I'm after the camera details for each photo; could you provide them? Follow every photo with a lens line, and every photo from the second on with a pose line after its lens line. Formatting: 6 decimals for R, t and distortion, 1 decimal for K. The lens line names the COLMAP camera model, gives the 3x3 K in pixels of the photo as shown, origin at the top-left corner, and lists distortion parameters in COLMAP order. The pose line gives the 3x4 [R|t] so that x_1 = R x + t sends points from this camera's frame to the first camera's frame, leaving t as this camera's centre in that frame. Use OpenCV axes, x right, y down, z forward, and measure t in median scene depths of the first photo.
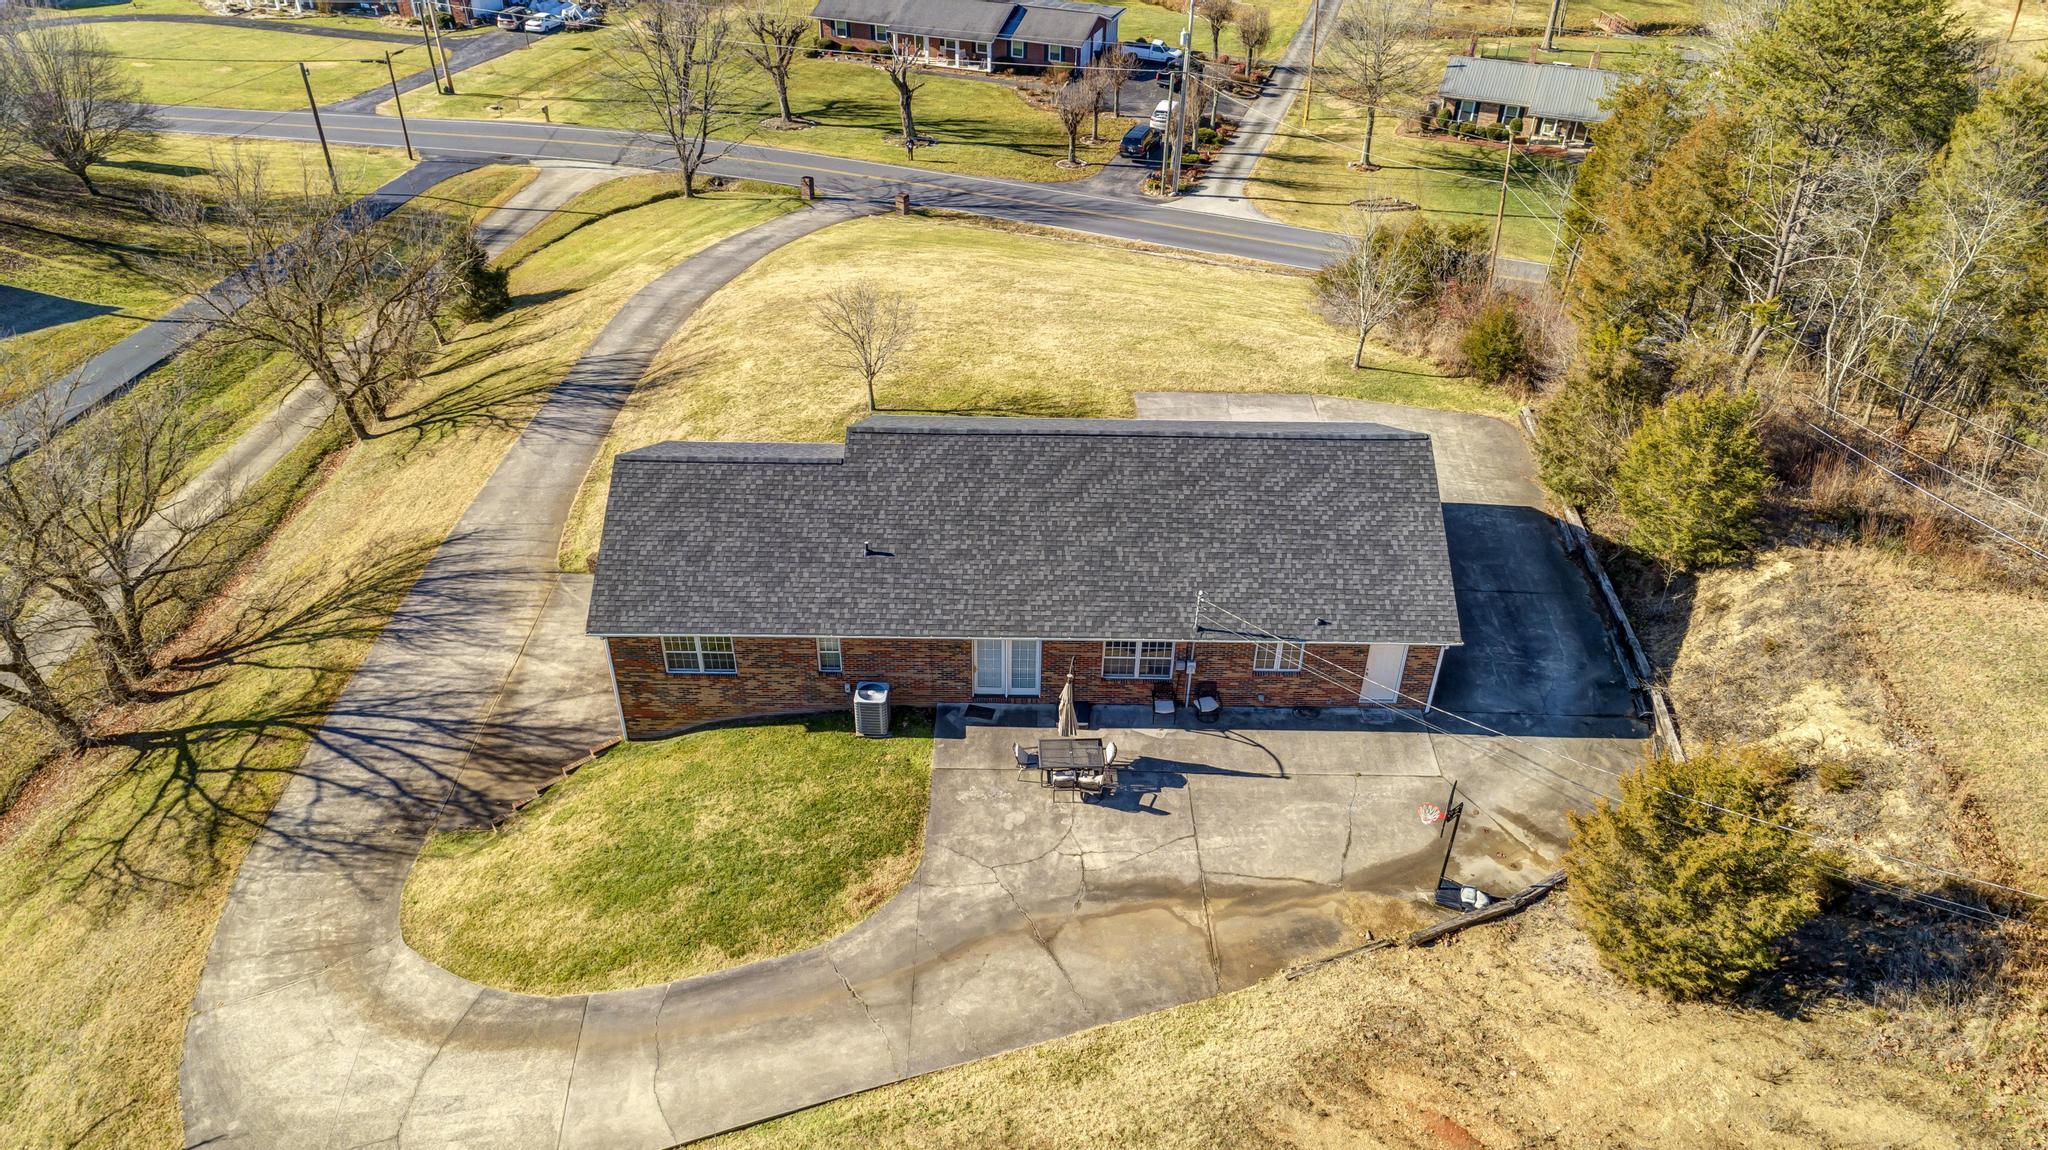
lens RADIAL K [[1382.9, 0, 1024.0], [0, 1382.9, 575.0], [0, 0, 1]] dist [0.021793, 0.004624]
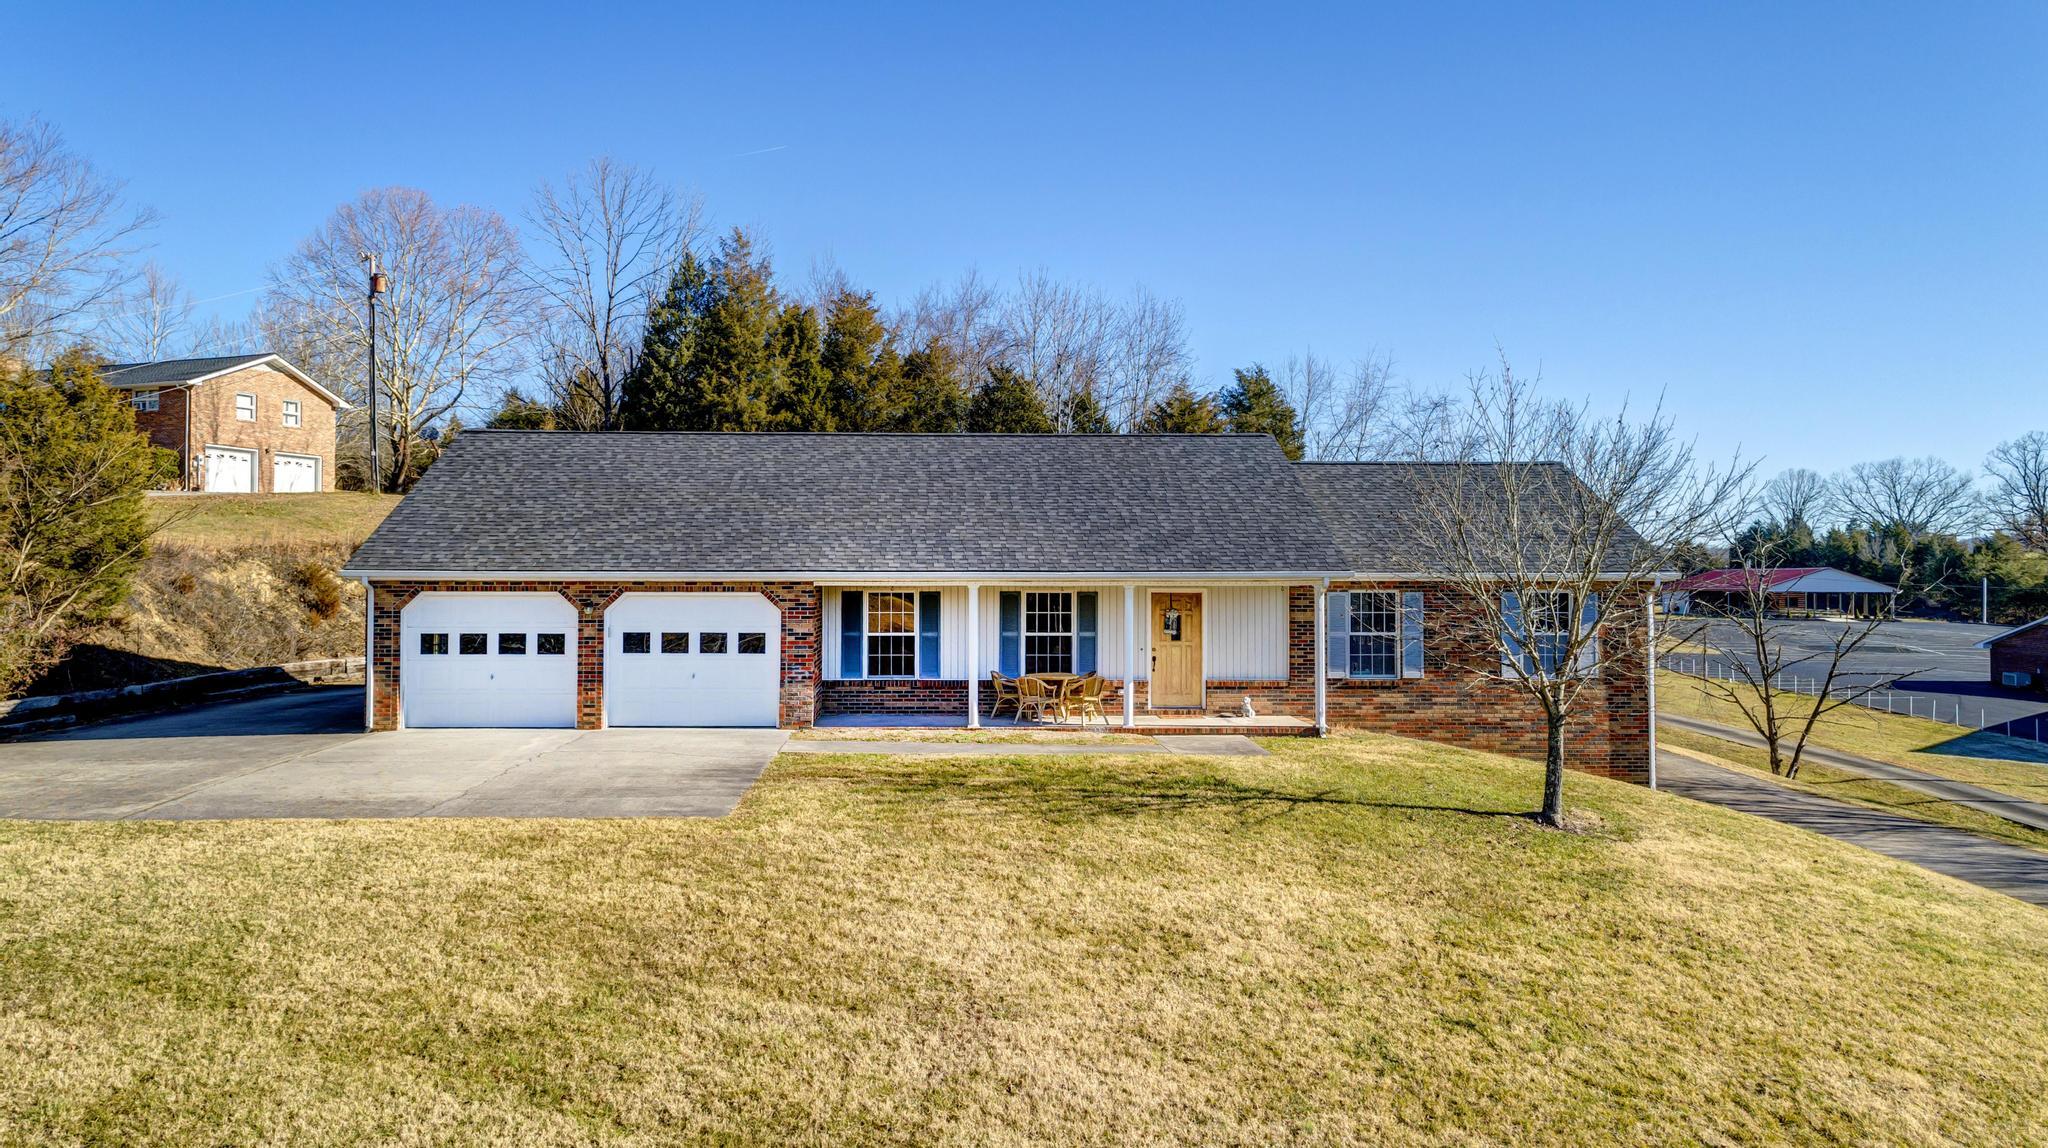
lens RADIAL K [[1442.6, 0, 980.5], [0, 1442.6, 541.3], [0, 0, 1]] dist [0.021459, 0.009274]
pose [[-0.999185, -0.016503, -0.036845, 0.049407], [-0.034270, 0.829132, 0.558001, -0.460500], [0.021341, 0.558809, -0.829022, 1.590197]]
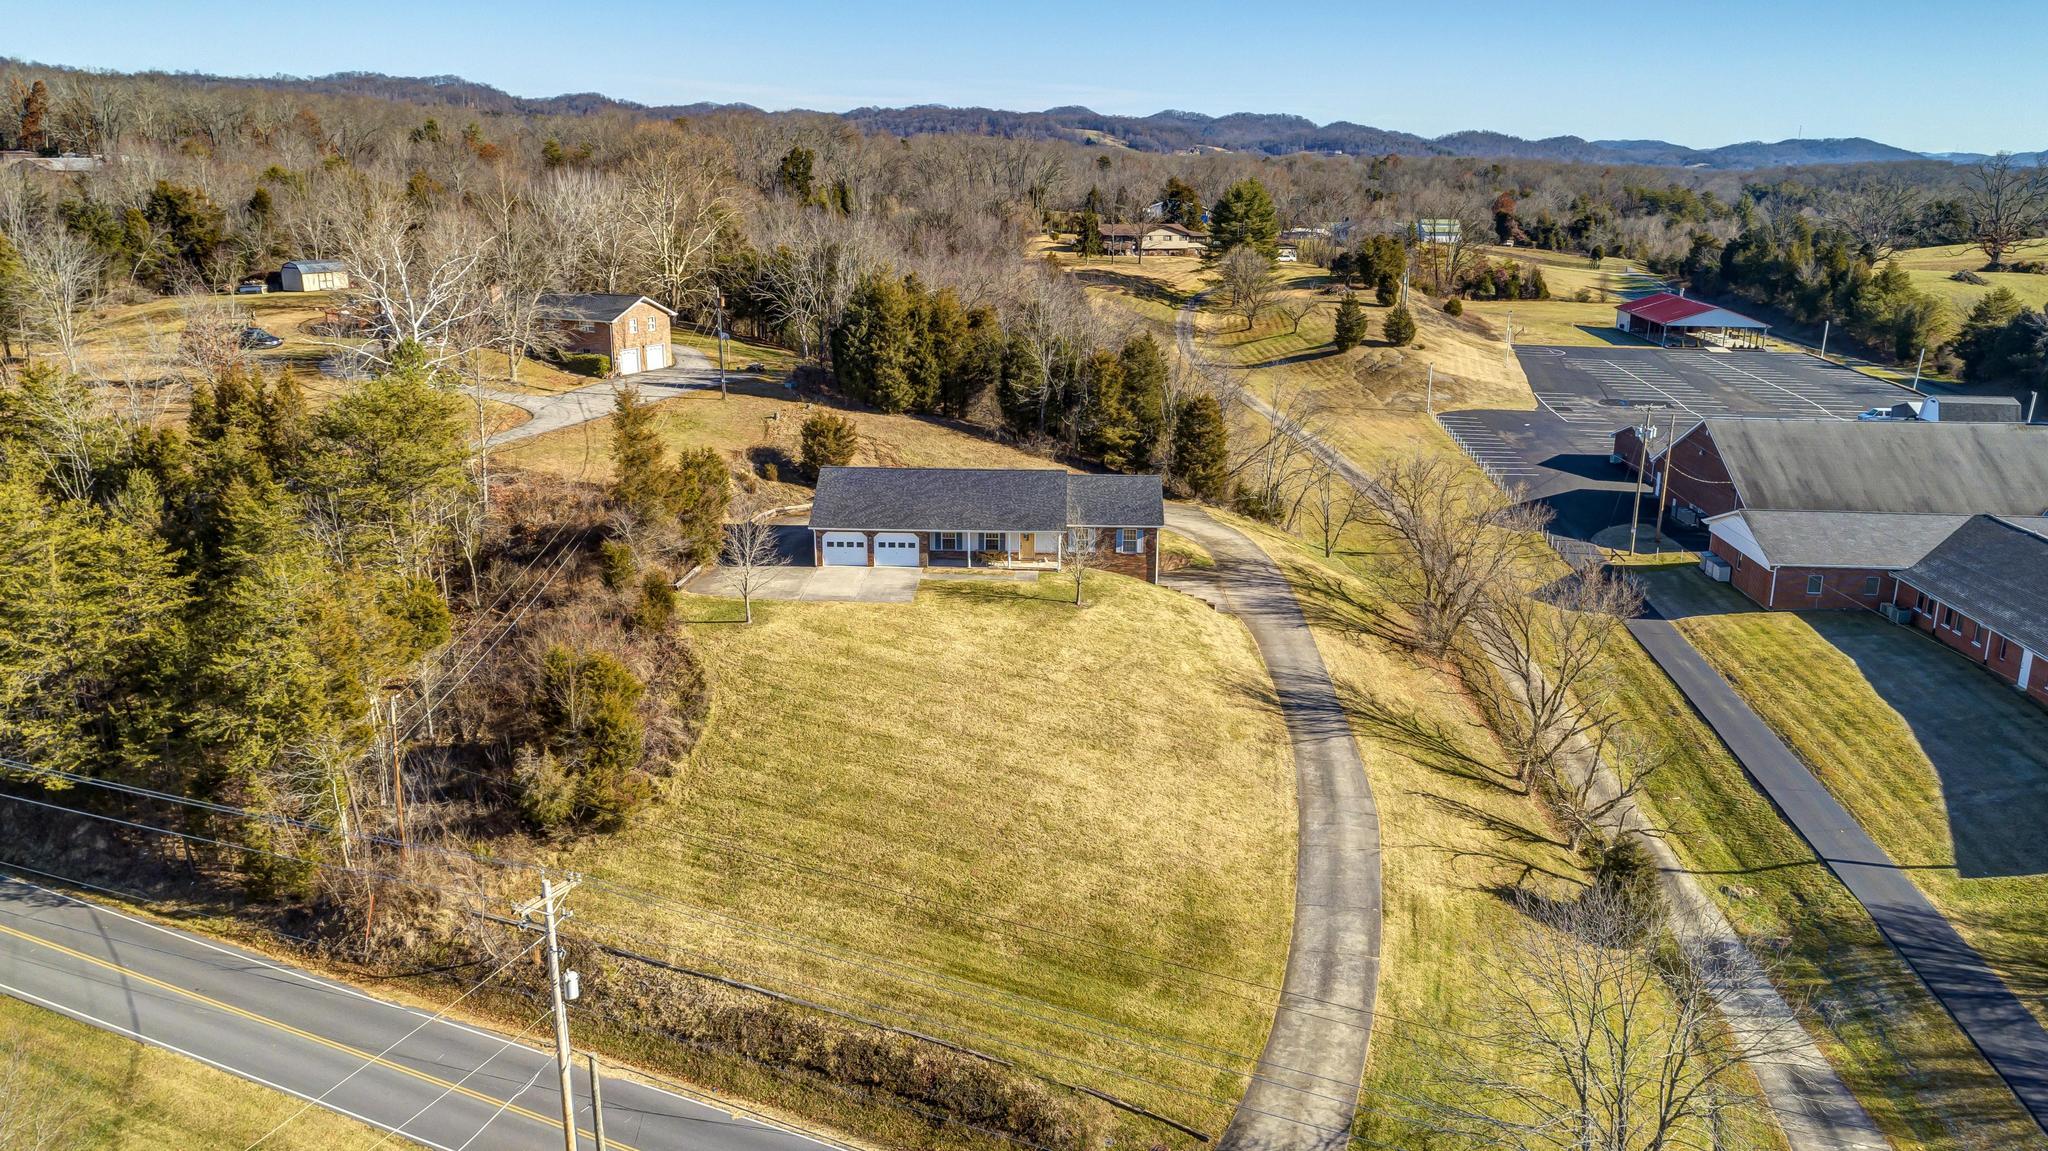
lens RADIAL K [[1551.0, 0, 1060.7], [0, 1551.0, 582.5], [0, 0, 1]] dist [0.004080, 0.037880]
pose [[-0.999596, -0.024952, -0.013625, -0.082903], [-0.026352, 0.633384, 0.773389, -1.955453], [-0.010668, 0.773435, -0.633785, 2.716335]]
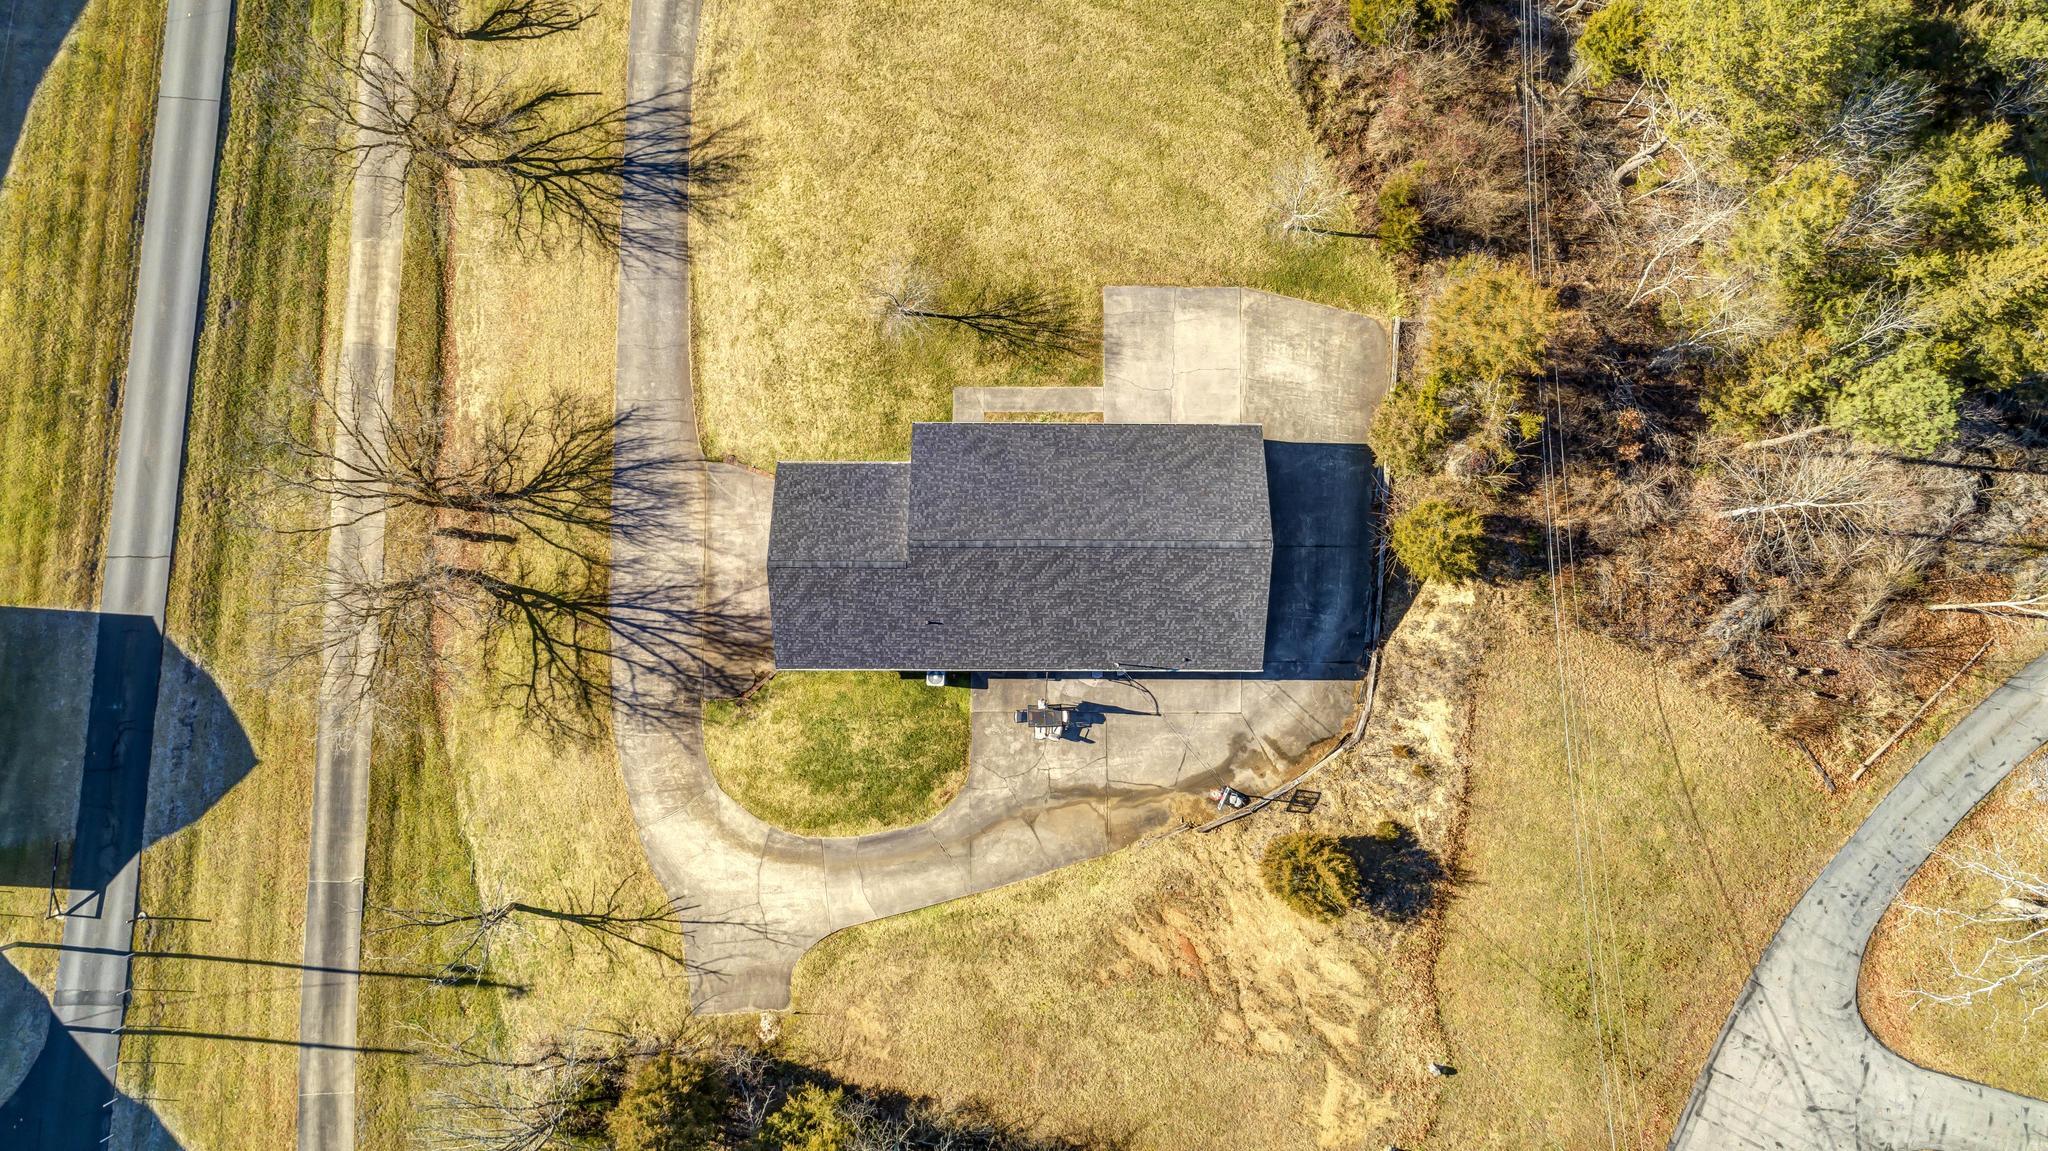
lens RADIAL K [[1382.9, 0, 1024.0], [0, 1382.9, 575.5], [0, 0, 1]] dist [0.021793, 0.004624]
pose [[0.999982, -0.003493, -0.004783, 0.013367], [0.005922, 0.601508, 0.798845, -1.301013], [0.000087, -0.798859, 0.601519, 0.013434]]
